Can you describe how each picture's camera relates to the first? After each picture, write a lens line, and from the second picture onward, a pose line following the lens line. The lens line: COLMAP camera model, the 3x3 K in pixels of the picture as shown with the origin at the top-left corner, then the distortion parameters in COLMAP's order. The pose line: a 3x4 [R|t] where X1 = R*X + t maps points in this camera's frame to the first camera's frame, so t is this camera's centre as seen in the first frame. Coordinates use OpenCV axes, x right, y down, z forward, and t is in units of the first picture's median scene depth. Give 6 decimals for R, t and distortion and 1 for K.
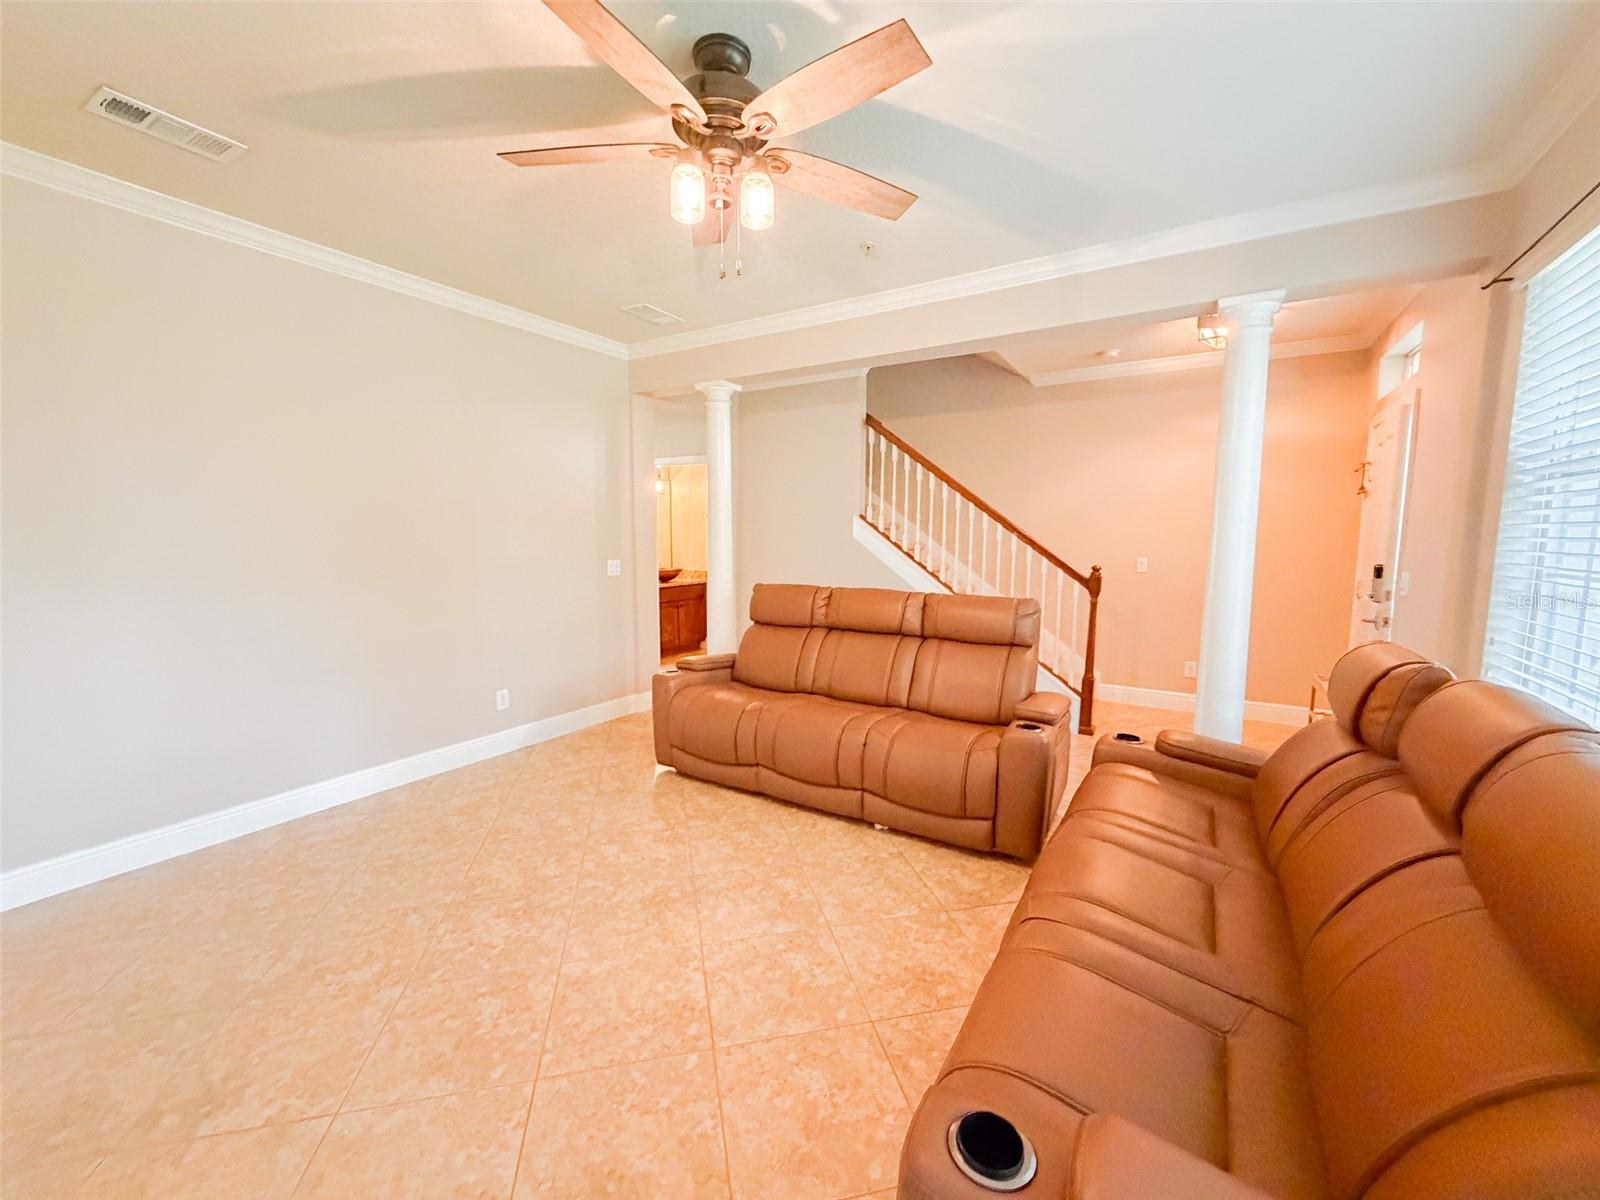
lens RADIAL K [[633.7, 0, 792.8], [0, 633.7, 594.8], [0, 0, 1]] dist [-0.001954, -0.000044]
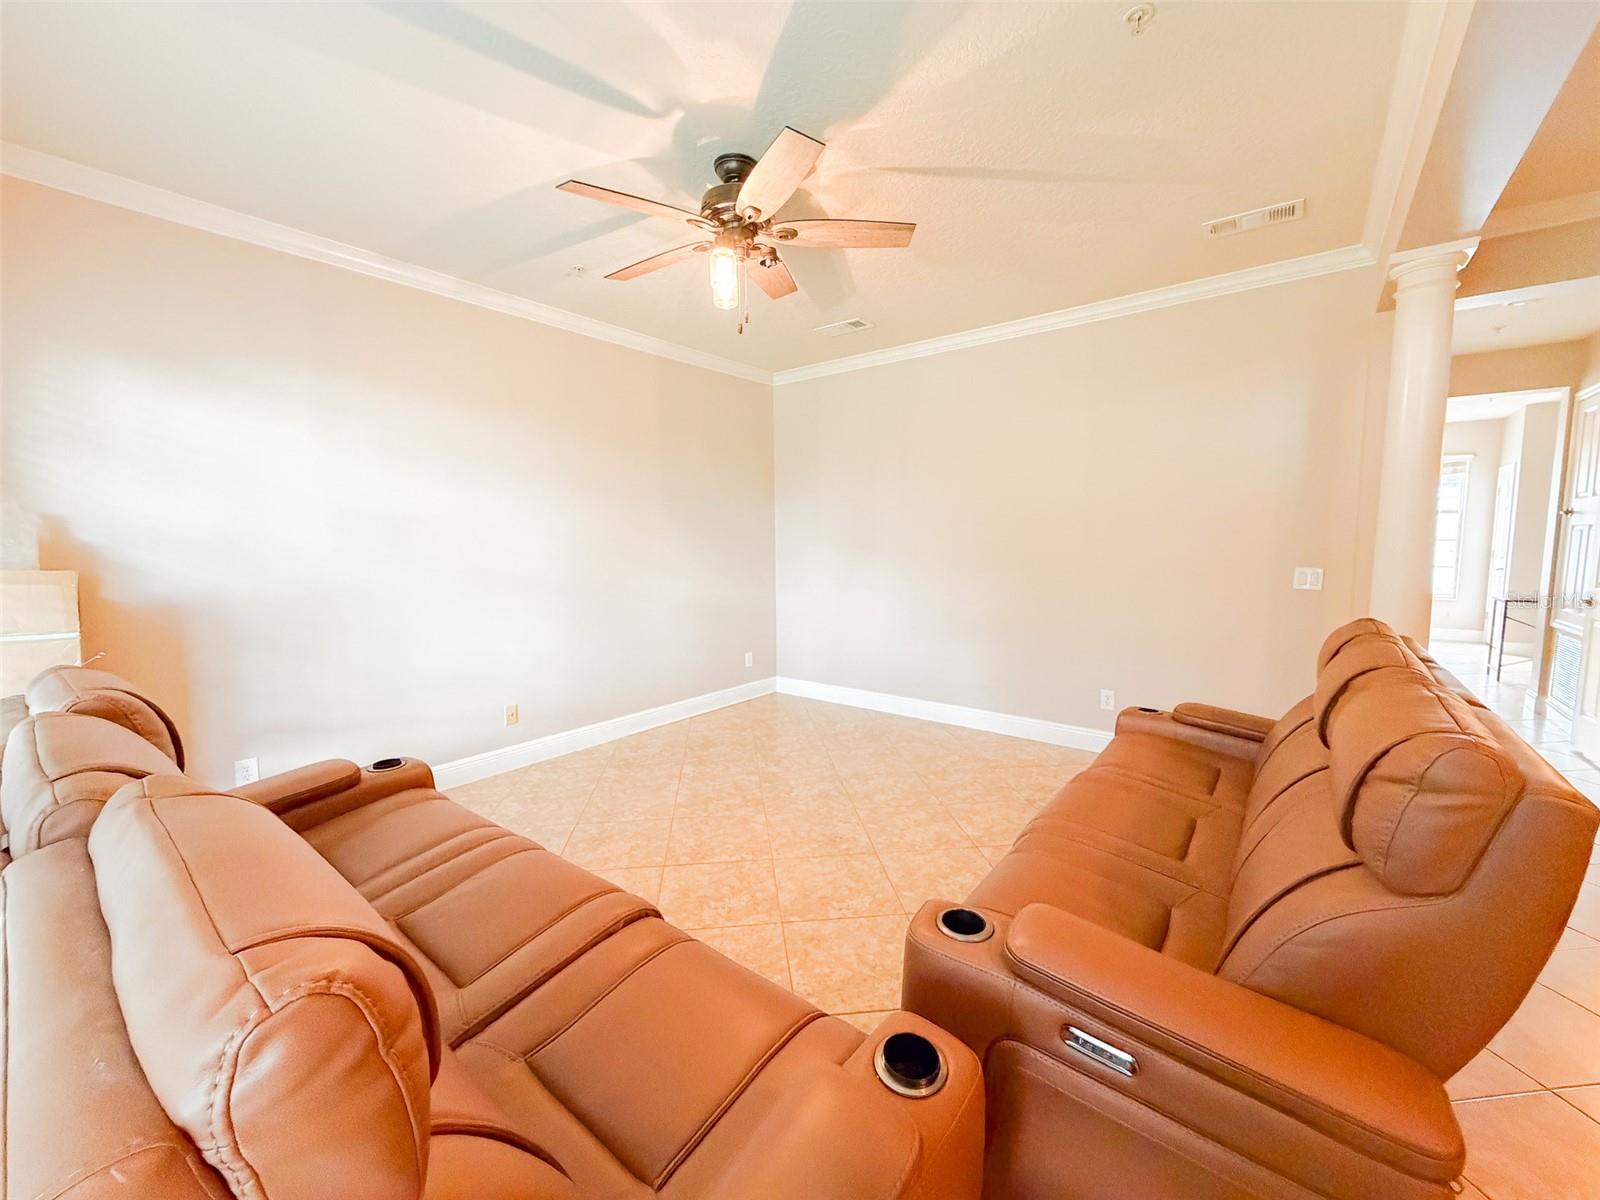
lens RADIAL K [[633.7, 0, 799.6], [0, 633.7, 606.5], [0, 0, 1]] dist [-0.001954, -0.000044]
pose [[-0.096406, 0.104911, -0.989798, 0.901639], [-0.093370, 0.989091, 0.113930, -0.075902], [0.990953, 0.103401, -0.085559, 0.969259]]
